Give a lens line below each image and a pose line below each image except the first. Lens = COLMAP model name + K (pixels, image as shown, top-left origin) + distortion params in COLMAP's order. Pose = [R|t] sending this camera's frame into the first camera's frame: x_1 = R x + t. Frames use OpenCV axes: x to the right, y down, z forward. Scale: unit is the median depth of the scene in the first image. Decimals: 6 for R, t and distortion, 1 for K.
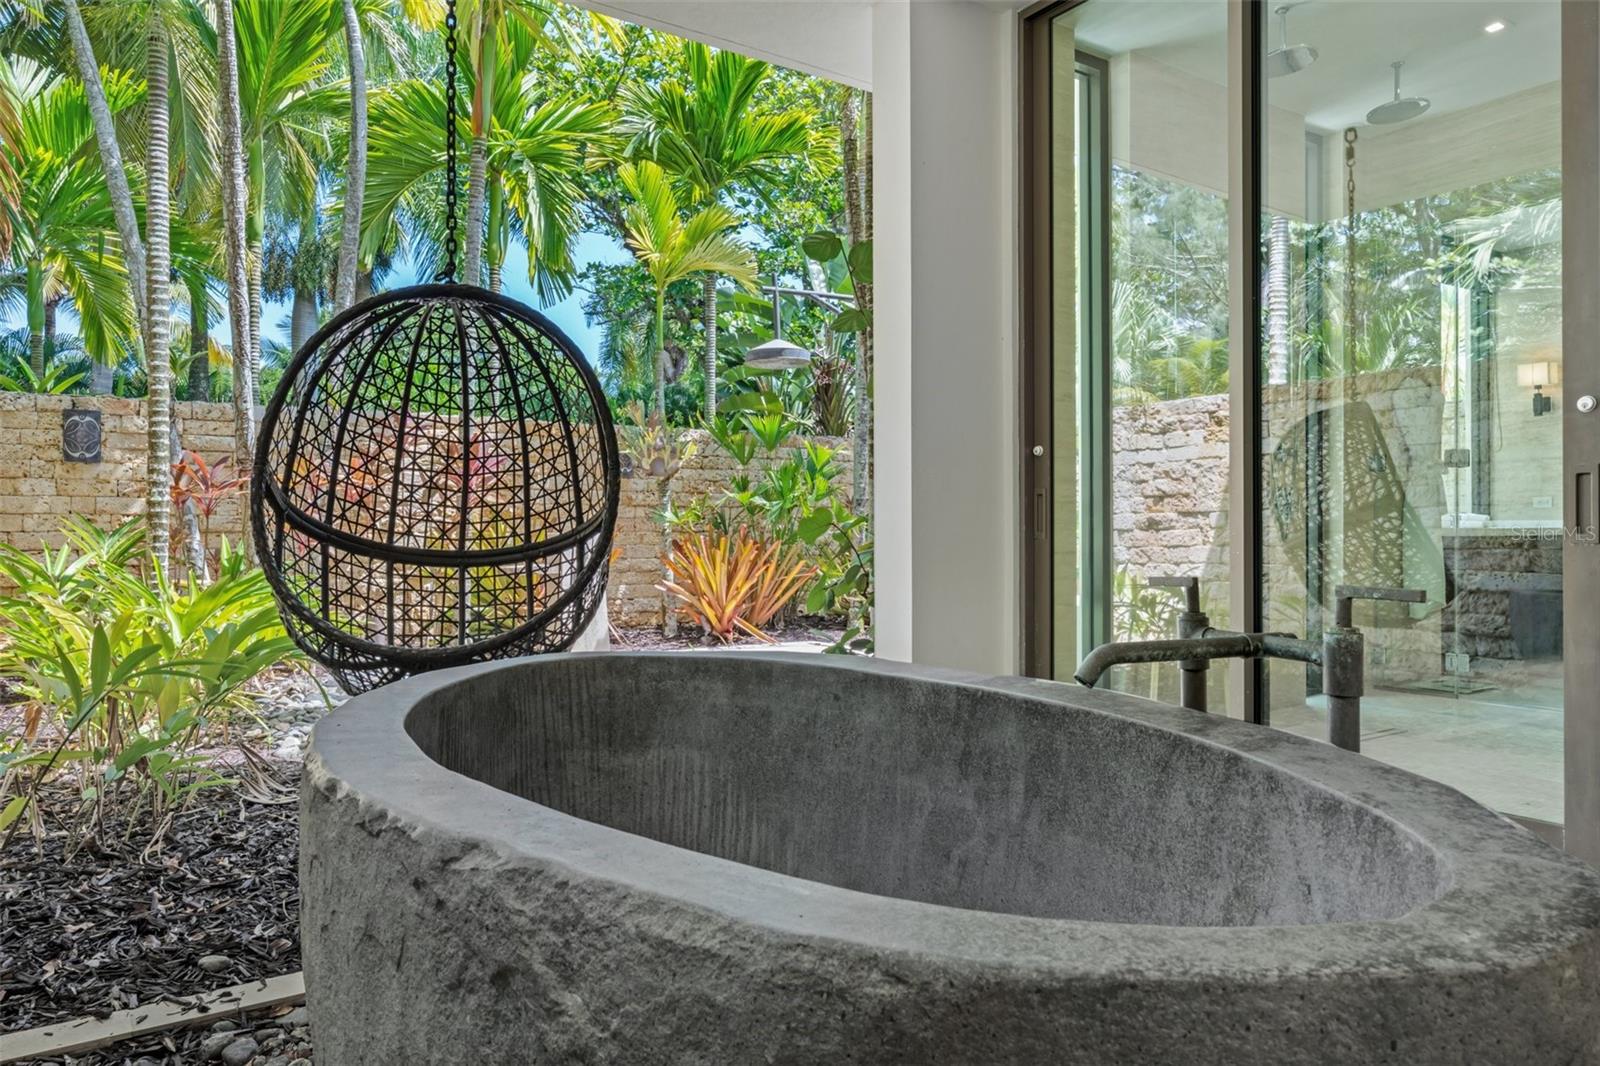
lens RADIAL K [[1075.1, 0, 797.2], [0, 1075.1, 530.8], [0, 0, 1]] dist [-0.004462, -0.000212]
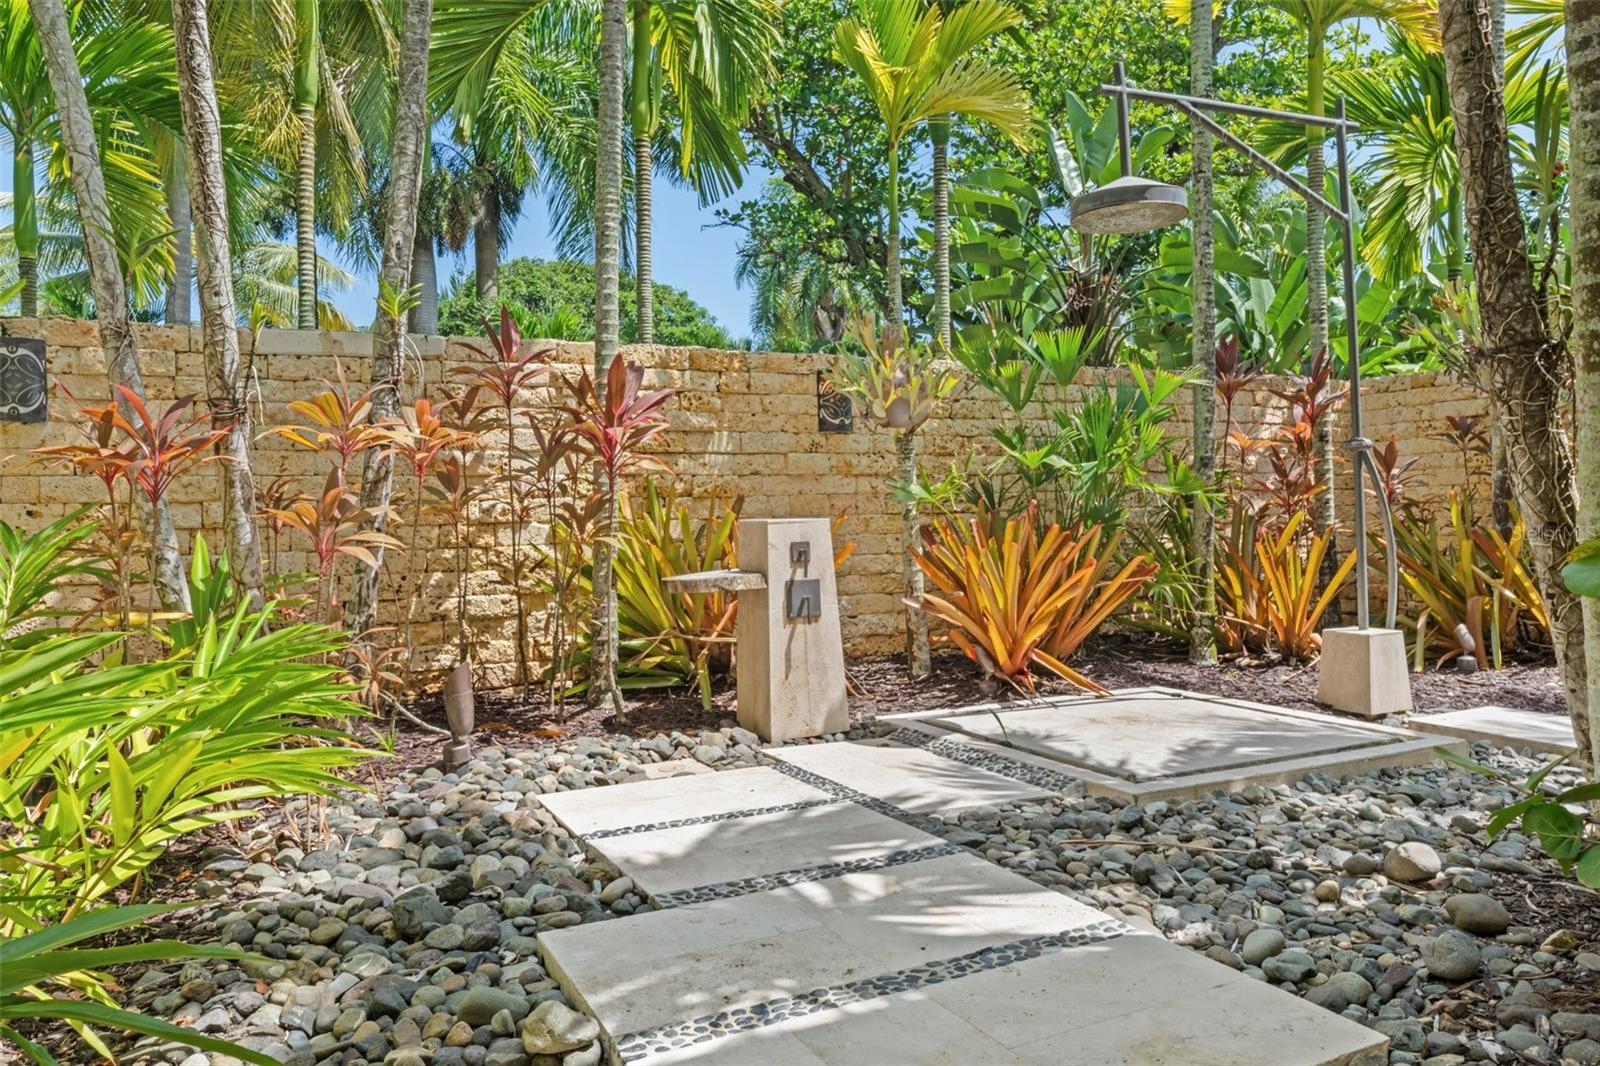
lens RADIAL K [[1101.7, 0, 801.9], [0, 1101.7, 531.5], [0, 0, 1]] dist [0.002953, 0.000149]
pose [[0.991666, -0.016729, -0.127742, -0.103217], [0.019156, 0.999658, 0.017789, -0.001685], [0.127400, -0.020088, 0.991648, 0.336289]]
